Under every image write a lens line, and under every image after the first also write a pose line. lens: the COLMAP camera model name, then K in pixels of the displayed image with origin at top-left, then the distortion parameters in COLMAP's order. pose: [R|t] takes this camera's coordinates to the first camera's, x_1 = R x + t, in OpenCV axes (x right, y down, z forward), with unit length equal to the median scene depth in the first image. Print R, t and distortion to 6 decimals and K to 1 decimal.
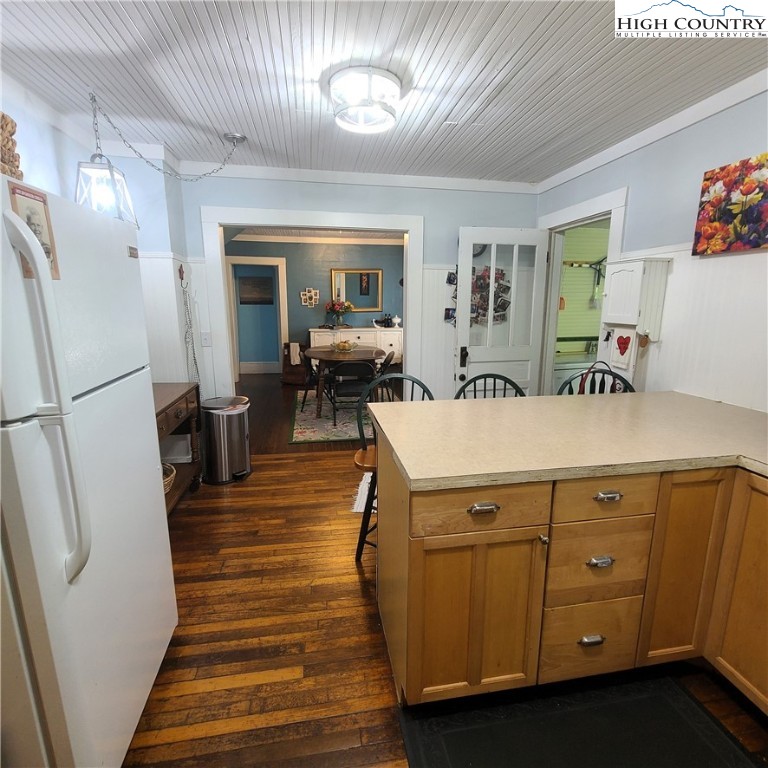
lens RADIAL K [[422.0, 0, 383.0], [0, 422.0, 386.7], [0, 0, 1]] dist [-0.006937, 0.001063]
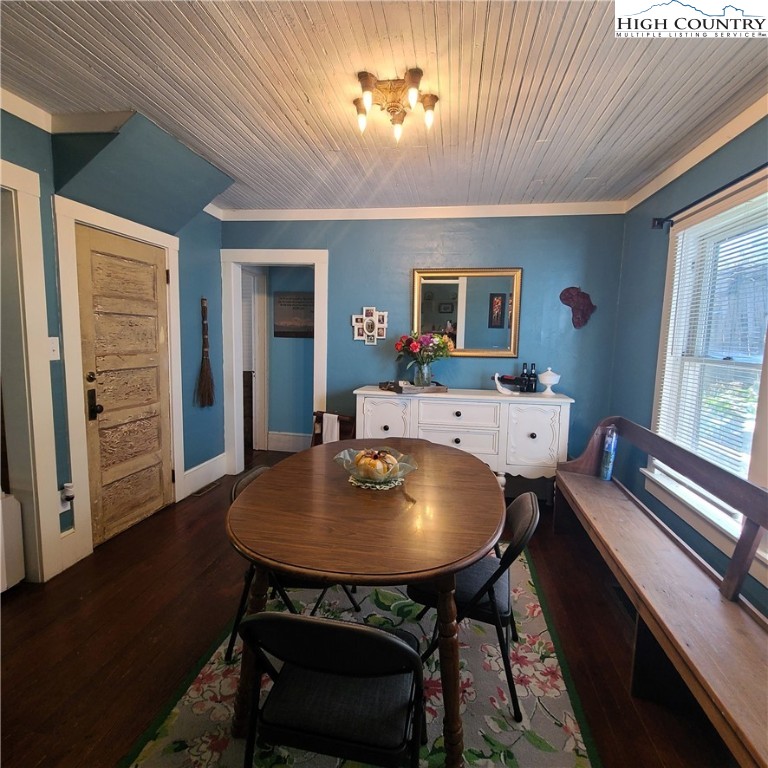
lens RADIAL K [[422.0, 0, 386.9], [0, 422.0, 381.6], [0, 0, 1]] dist [-0.006937, 0.001063]
pose [[0.946596, 0.052719, -0.318082, 0.011707], [-0.082878, 0.993178, -0.082031, -0.104650], [0.311588, 0.104012, 0.944508, 0.532847]]
